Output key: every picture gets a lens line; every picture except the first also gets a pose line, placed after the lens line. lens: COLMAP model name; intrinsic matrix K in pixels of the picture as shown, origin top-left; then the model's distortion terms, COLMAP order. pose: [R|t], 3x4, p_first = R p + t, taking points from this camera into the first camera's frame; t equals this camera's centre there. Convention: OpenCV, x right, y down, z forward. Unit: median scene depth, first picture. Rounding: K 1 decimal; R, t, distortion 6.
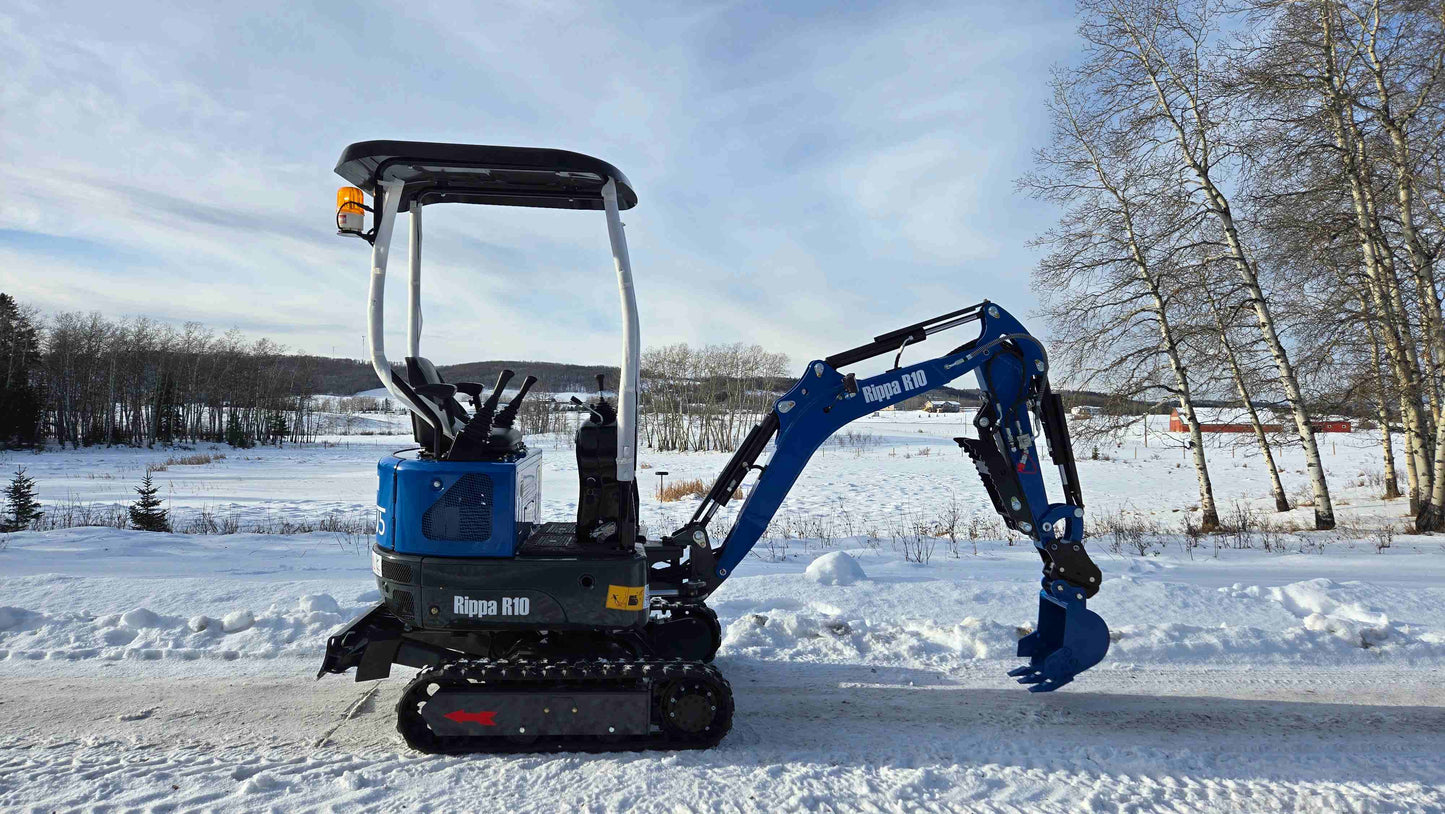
lens RADIAL K [[956.5, 0, 728.2], [0, 956.5, 405.9], [0, 0, 1]] dist [0.085649, -0.074346]
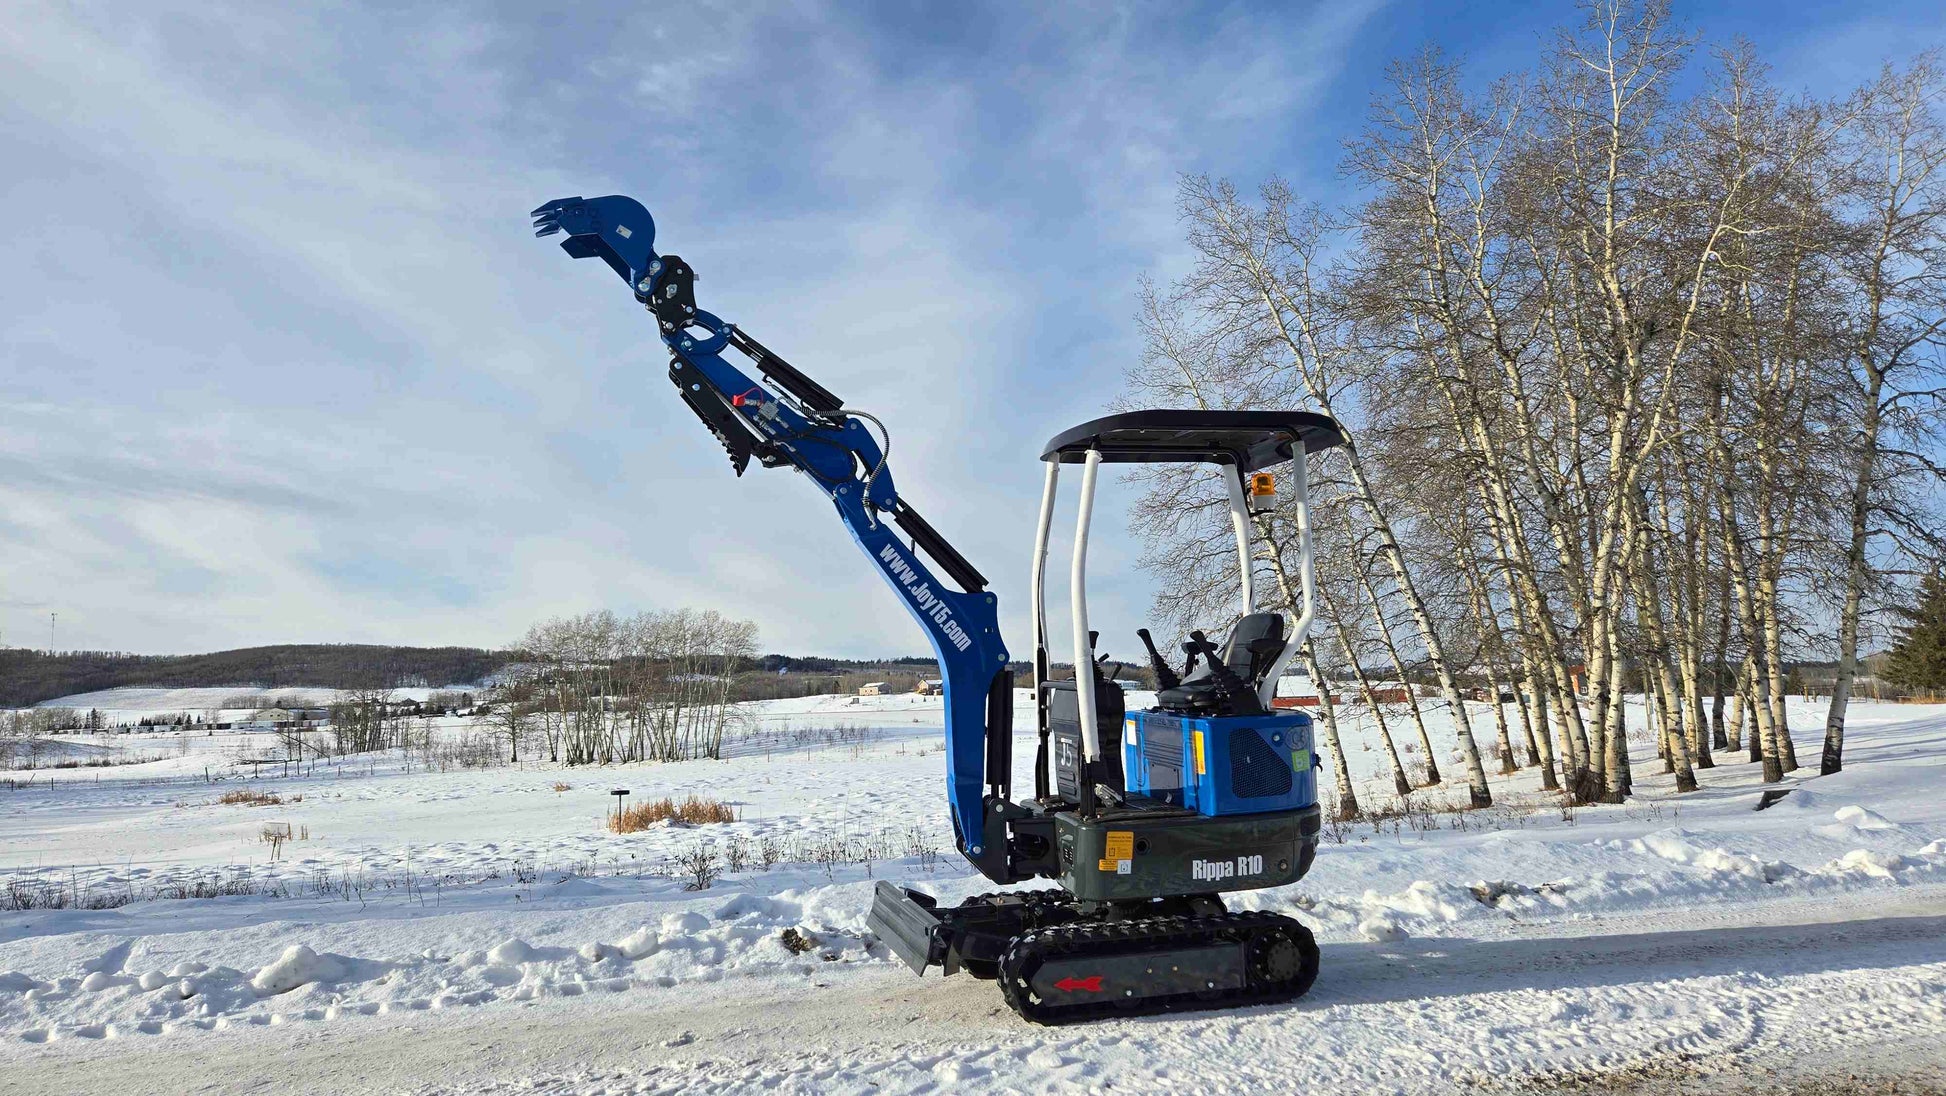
lens RADIAL K [[1288.1, 0, 968.8], [0, 1288.1, 539.1], [0, 0, 1]] dist [0.085649, -0.074346]
pose [[0.970189, -0.008553, 0.242197, -0.107756], [0.036835, 0.992971, -0.112484, 0.003002], [-0.239533, 0.118052, 0.963684, -0.037379]]
